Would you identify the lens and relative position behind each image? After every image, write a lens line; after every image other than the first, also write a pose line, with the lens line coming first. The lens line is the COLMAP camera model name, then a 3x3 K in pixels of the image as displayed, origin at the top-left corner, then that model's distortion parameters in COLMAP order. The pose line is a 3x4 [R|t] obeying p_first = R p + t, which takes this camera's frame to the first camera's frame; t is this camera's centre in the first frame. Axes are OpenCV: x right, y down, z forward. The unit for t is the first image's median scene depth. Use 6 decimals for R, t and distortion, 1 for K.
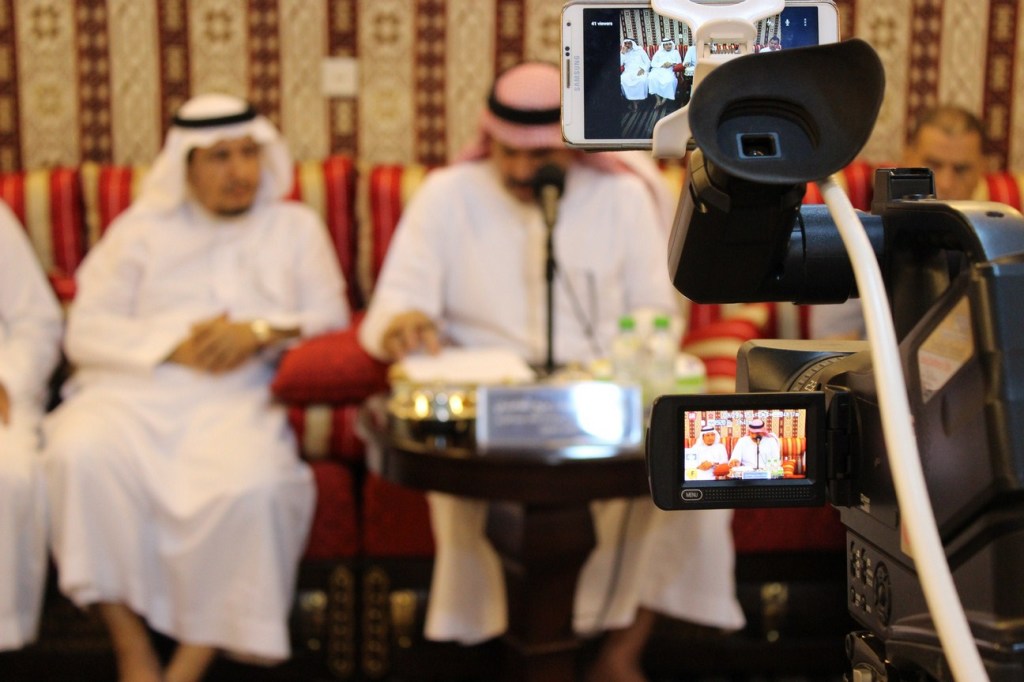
lens RADIAL K [[2099.3, 0, 504.7], [0, 2099.3, 340.4], [0, 0, 1]] dist [0.020124, 0.000000]
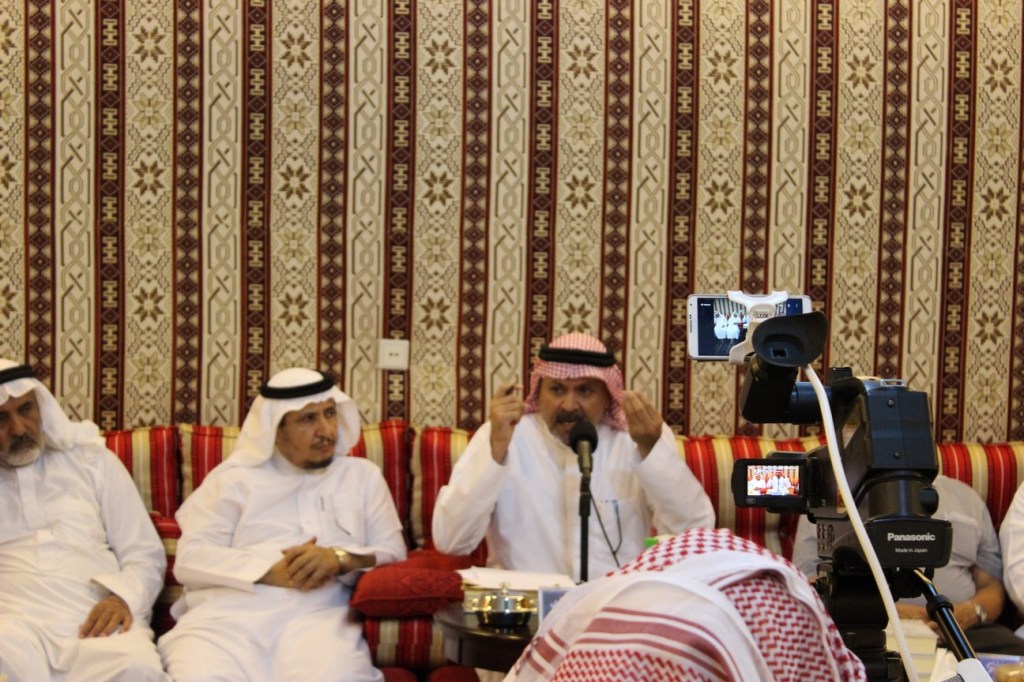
lens RADIAL K [[2292.0, 0, 517.0], [0, 2292.0, 343.0], [0, 0, 1]] dist [0.100937, 0.000000]
pose [[0.999555, 0.014375, 0.026148, -0.051690], [-0.010645, 0.990431, -0.137596, 0.054006], [-0.027876, 0.137257, 0.990143, -0.333729]]
